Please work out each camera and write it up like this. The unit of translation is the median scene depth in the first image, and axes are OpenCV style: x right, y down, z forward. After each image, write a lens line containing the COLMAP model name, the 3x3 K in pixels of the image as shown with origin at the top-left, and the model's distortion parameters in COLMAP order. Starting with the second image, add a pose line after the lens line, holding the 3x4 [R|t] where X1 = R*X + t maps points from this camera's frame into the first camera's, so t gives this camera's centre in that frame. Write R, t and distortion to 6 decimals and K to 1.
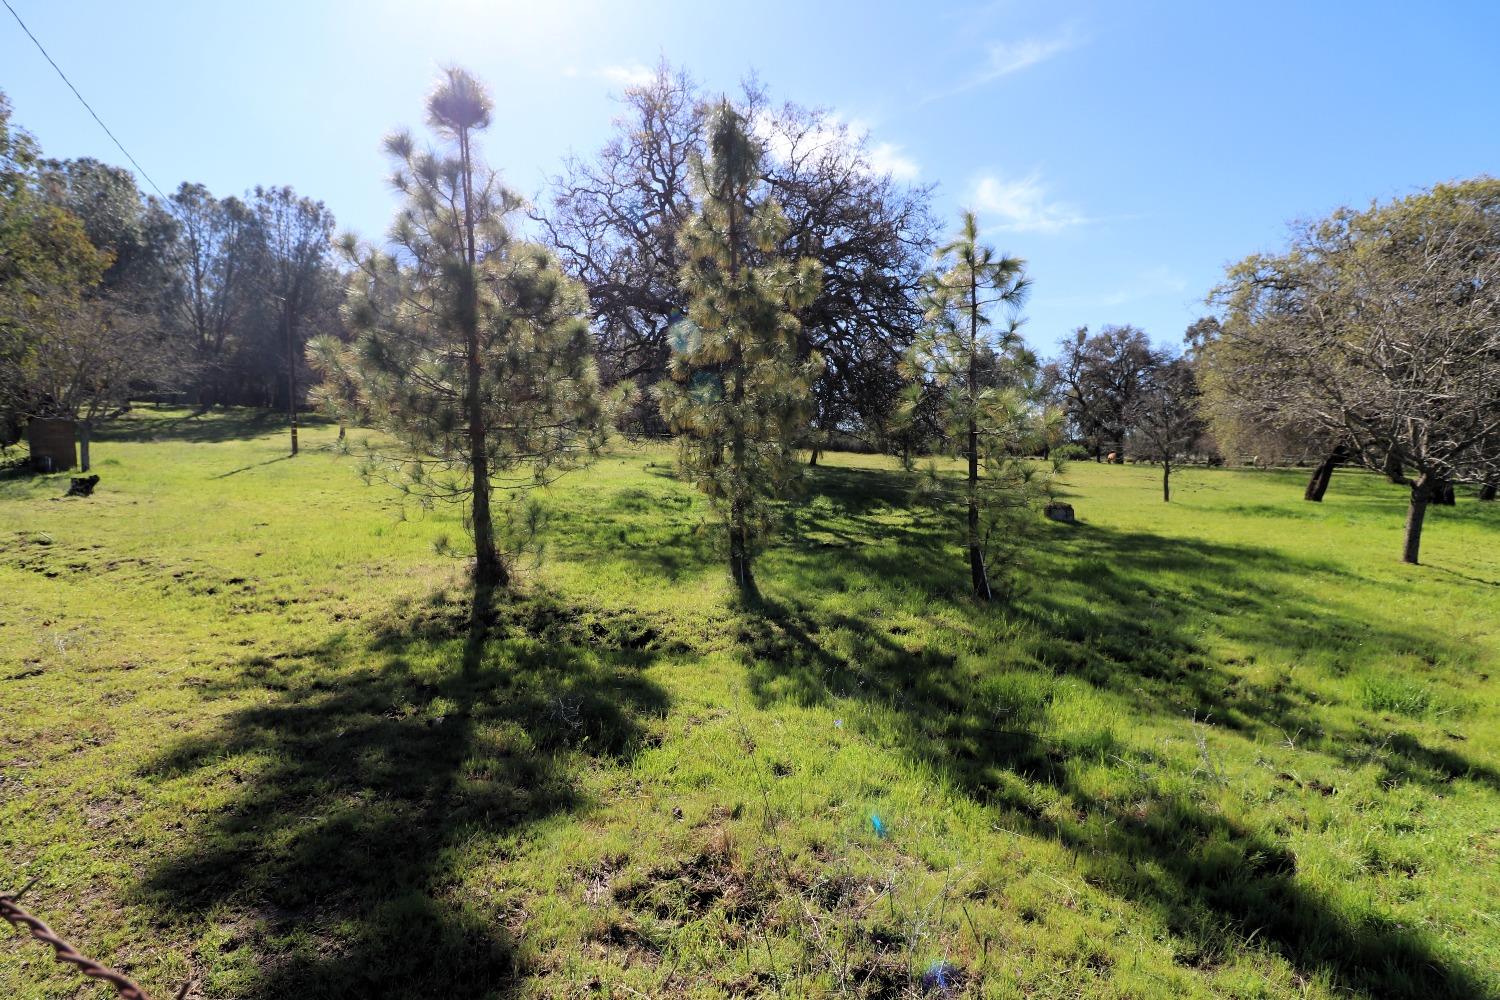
lens RADIAL K [[705.9, 0, 742.0], [0, 705.9, 496.2], [0, 0, 1]] dist [0.004260, -0.012053]
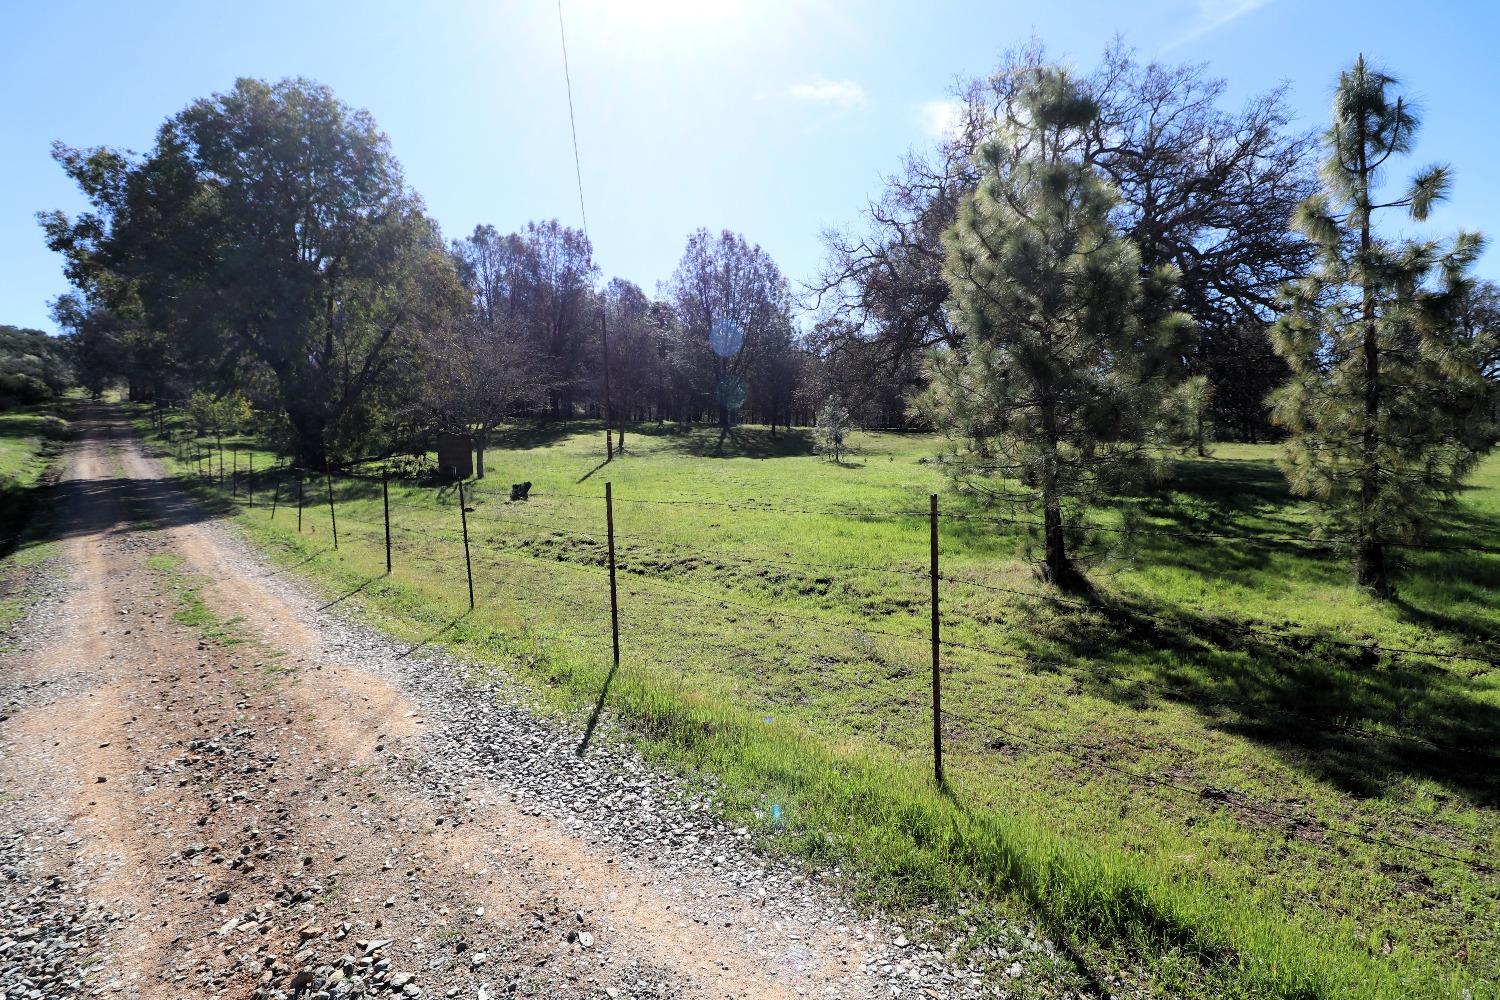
lens RADIAL K [[705.9, 0, 742.0], [0, 705.9, 496.2], [0, 0, 1]] dist [0.004260, -0.012053]
pose [[0.964911, -0.009795, -0.262395, -0.249988], [0.011551, 0.999920, 0.005148, -0.007342], [0.262323, -0.007998, 0.964947, -0.032194]]
